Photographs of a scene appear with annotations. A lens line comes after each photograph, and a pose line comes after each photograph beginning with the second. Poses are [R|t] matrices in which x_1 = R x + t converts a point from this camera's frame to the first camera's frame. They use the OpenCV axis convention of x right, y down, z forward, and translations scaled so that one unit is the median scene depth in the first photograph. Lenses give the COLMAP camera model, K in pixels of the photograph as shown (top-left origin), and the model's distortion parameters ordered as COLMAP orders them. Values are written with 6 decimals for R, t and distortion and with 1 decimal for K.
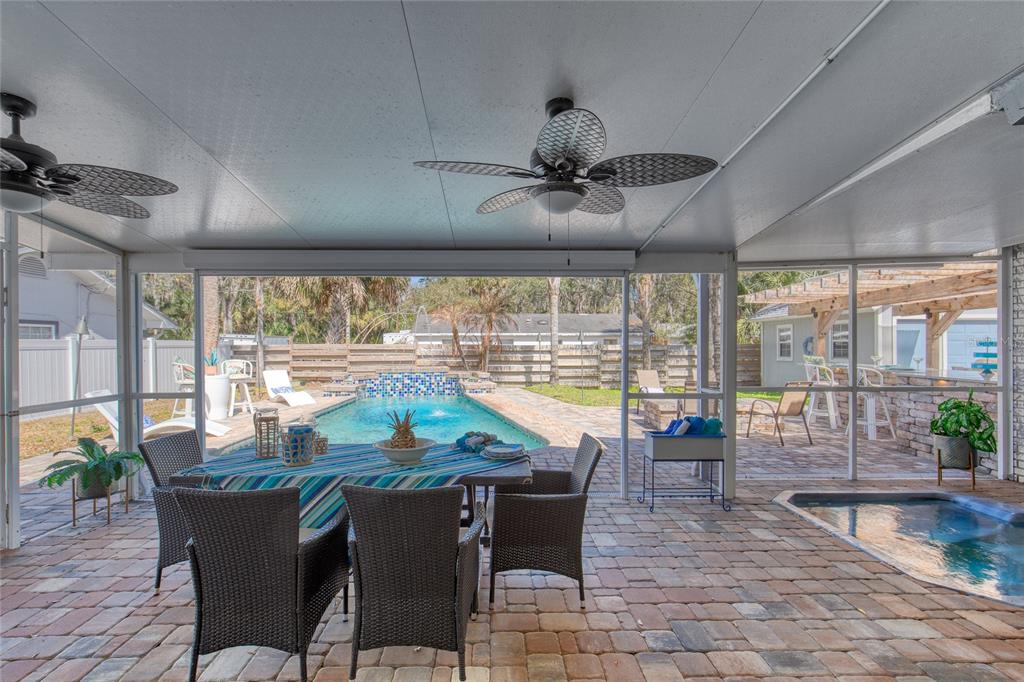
lens RADIAL K [[471.8, 0, 510.9], [0, 471.8, 345.2], [0, 0, 1]] dist [-0.014061, 0.007794]
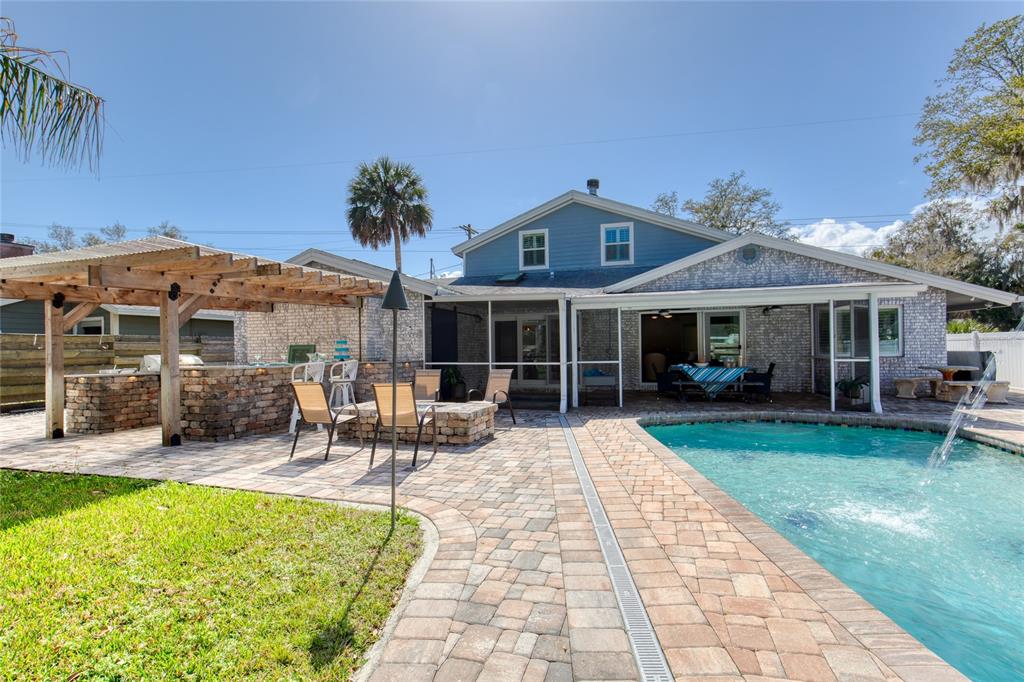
lens RADIAL K [[478.0, 0, 496.1], [0, 478.0, 341.6], [0, 0, 1]] dist [-0.027768, 0.012591]
pose [[-0.942908, 0.010652, 0.332882, 0.008831], [0.008332, 0.999930, -0.008398, 0.005864], [-0.332948, -0.005145, -0.942931, 1.039798]]
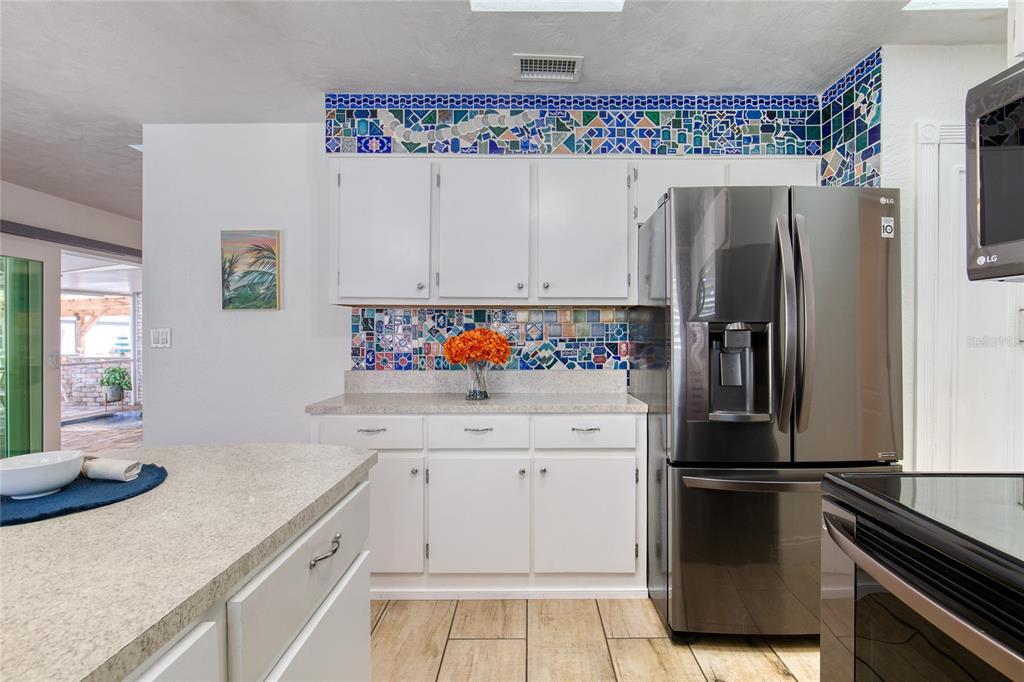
lens RADIAL K [[472.9, 0, 514.4], [0, 472.9, 337.8], [0, 0, 1]] dist [-0.013435, 0.000288]
pose [[0.045888, -0.001125, 0.998946, -0.325951], [0.006609, 0.999978, 0.000823, 0.001936], [-0.998925, 0.006565, 0.045895, -0.267984]]
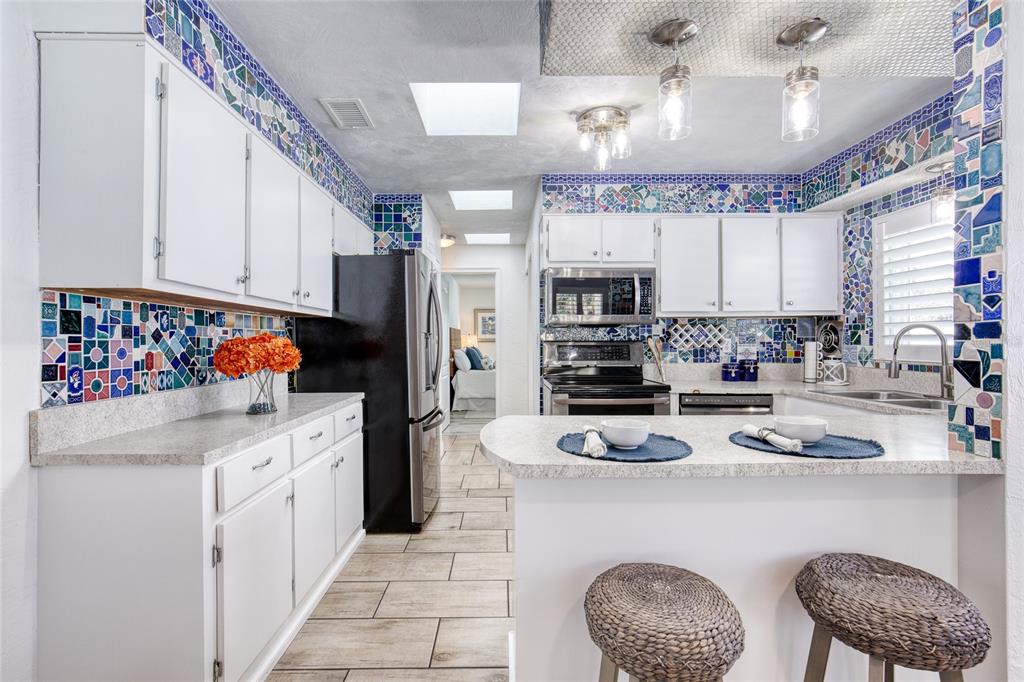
lens RADIAL K [[474.7, 0, 522.8], [0, 474.7, 342.2], [0, 0, 1]] dist [-0.024368, 0.013089]
pose [[-0.999959, 0.008947, -0.001685, -0.239417], [0.008934, 0.999929, 0.007875, 0.000869], [0.001756, 0.007860, -0.999968, -0.093827]]
